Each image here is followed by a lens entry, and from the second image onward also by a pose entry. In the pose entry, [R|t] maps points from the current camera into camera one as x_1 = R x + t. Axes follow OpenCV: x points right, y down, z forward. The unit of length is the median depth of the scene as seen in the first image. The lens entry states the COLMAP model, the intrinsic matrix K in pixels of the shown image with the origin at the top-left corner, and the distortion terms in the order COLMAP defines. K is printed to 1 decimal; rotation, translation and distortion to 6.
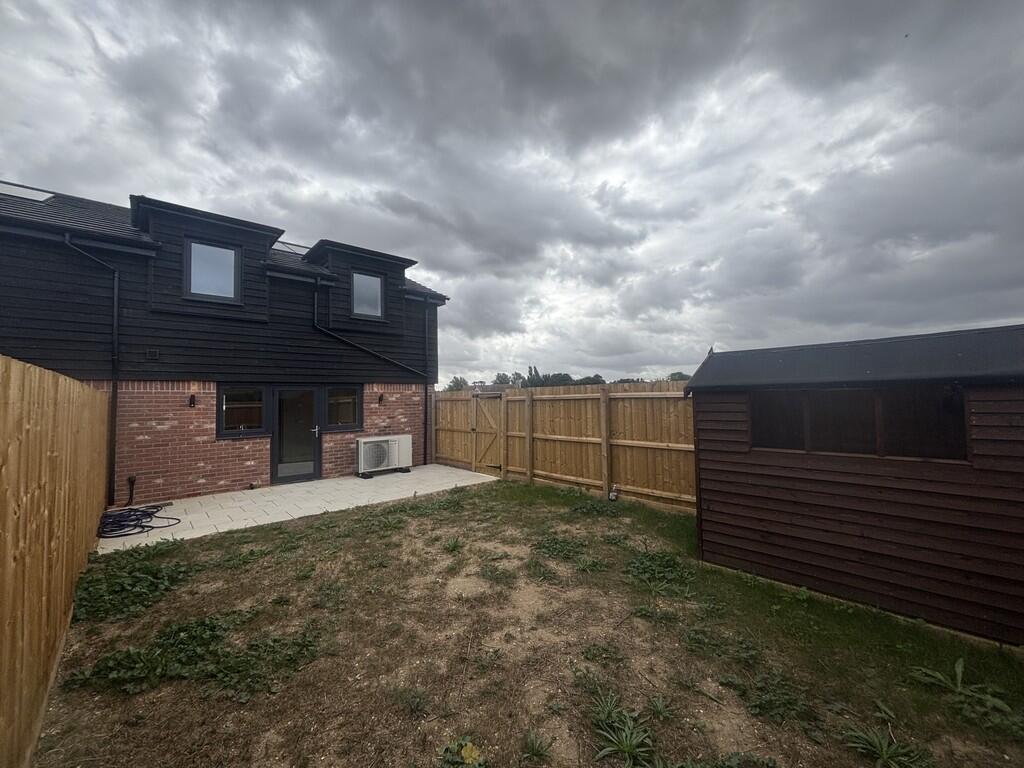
lens RADIAL K [[413.4, 0, 512.0], [0, 413.4, 384.0], [0, 0, 1]] dist [-0.000646, -0.000448]
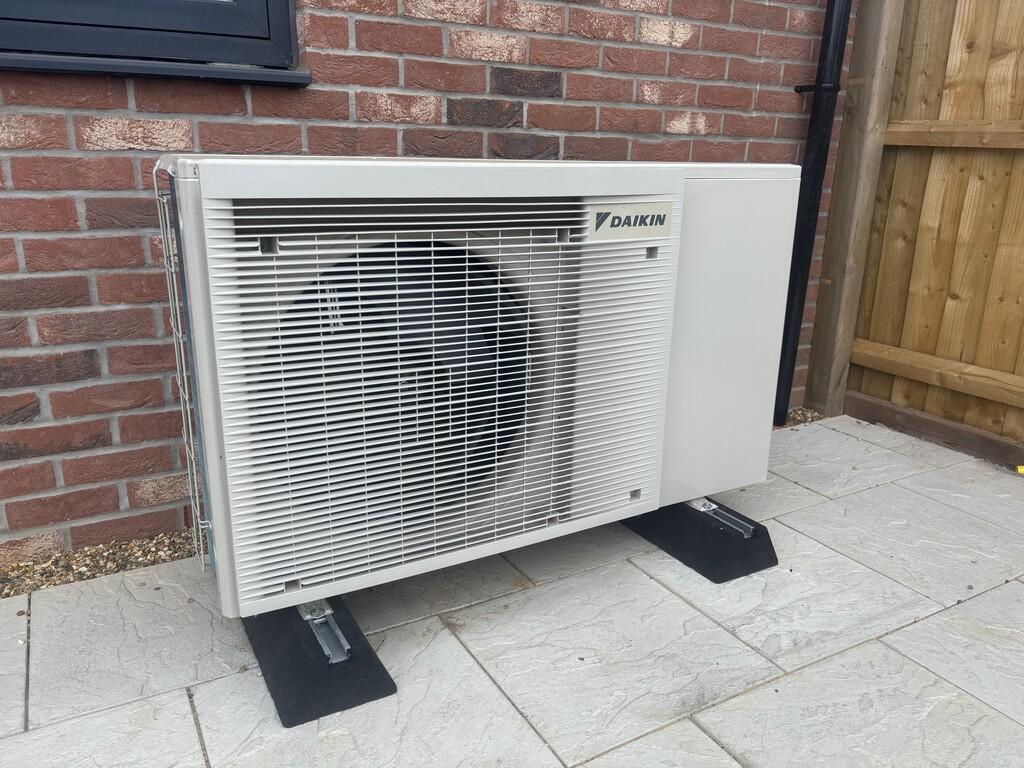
lens RADIAL K [[780.9, 0, 512.0], [0, 780.9, 384.0], [0, 0, 1]] dist [0.000475, -0.000098]
pose [[0.973974, 0.100273, -0.203274, -0.264174], [-0.030238, 0.946287, 0.321911, 0.116180], [0.224634, -0.307386, 0.924691, 0.814124]]
